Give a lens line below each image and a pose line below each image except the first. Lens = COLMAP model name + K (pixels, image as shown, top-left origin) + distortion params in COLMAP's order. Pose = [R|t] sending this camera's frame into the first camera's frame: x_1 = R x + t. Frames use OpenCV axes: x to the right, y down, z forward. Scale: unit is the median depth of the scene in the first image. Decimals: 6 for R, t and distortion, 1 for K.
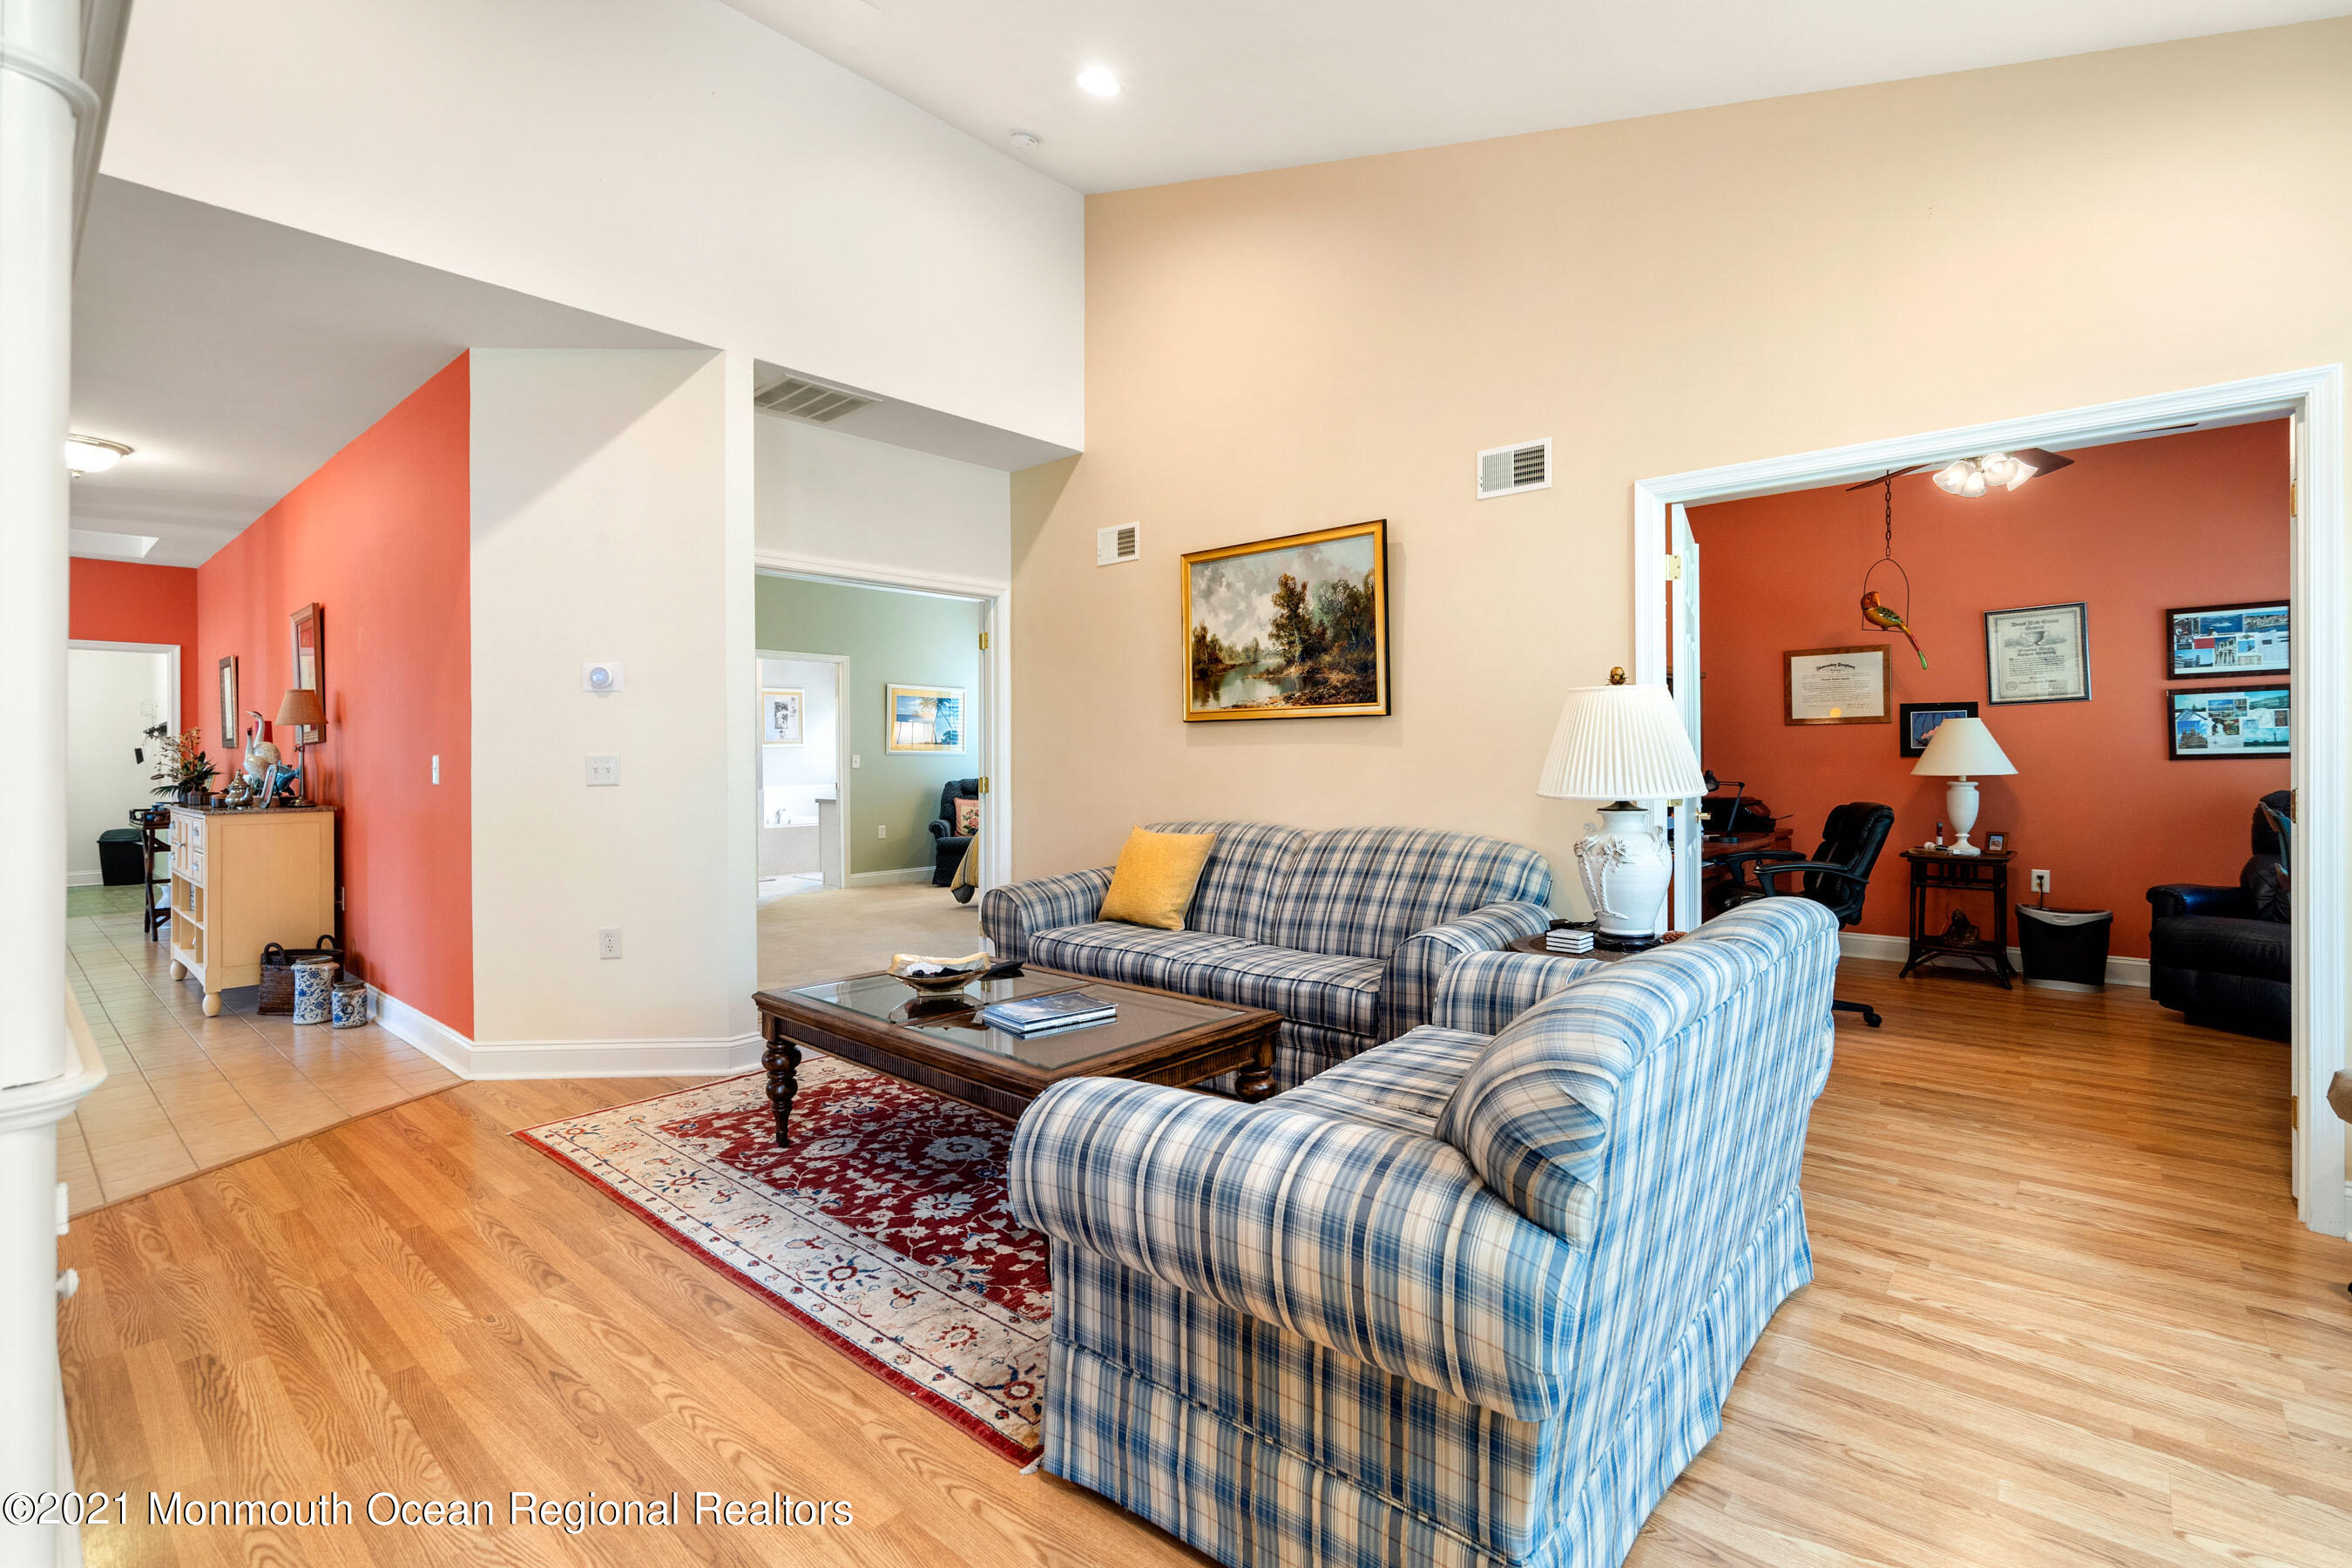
lens RADIAL K [[1086.1, 0, 1151.0], [0, 1086.1, 748.6], [0, 0, 1]] dist [-0.000841, 0.000620]
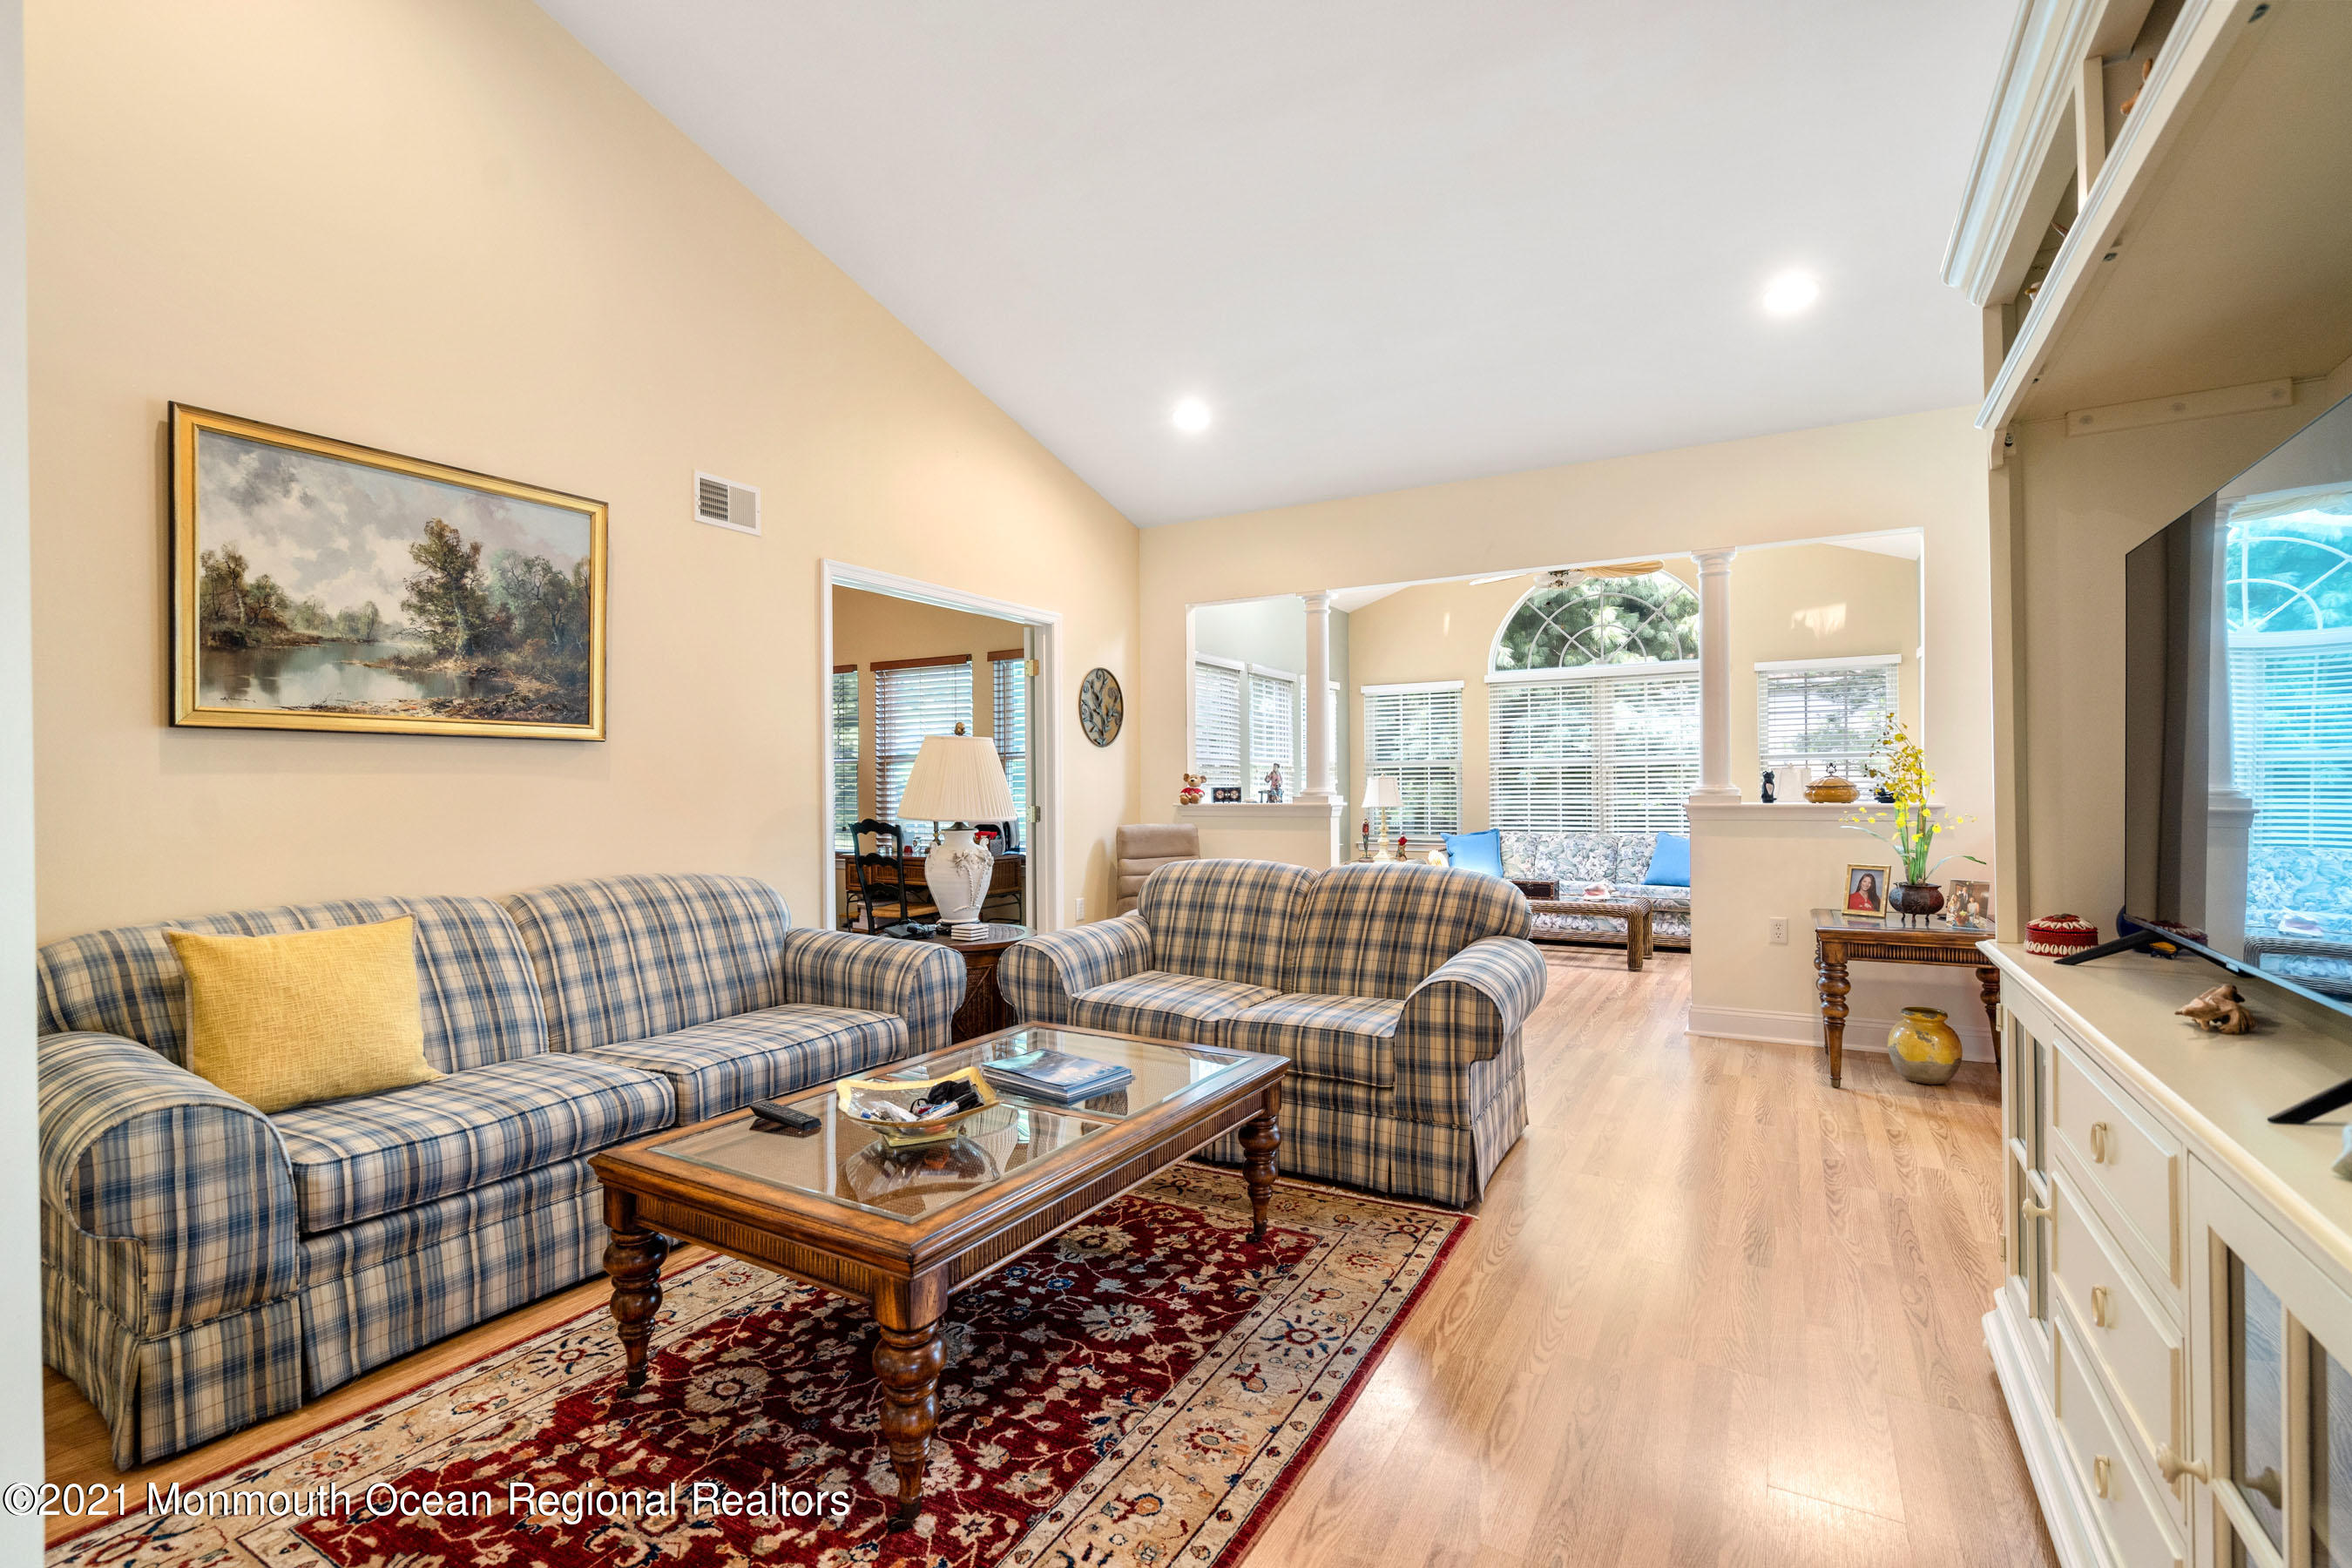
lens RADIAL K [[1086.1, 0, 1176.7], [0, 1086.1, 787.3], [0, 0, 1]] dist [-0.000841, 0.000620]
pose [[-0.229256, 0.005397, 0.973351, -0.963873], [-0.000648, 0.999984, -0.005698, 0.011962], [-0.973366, -0.001937, -0.229249, 1.083889]]
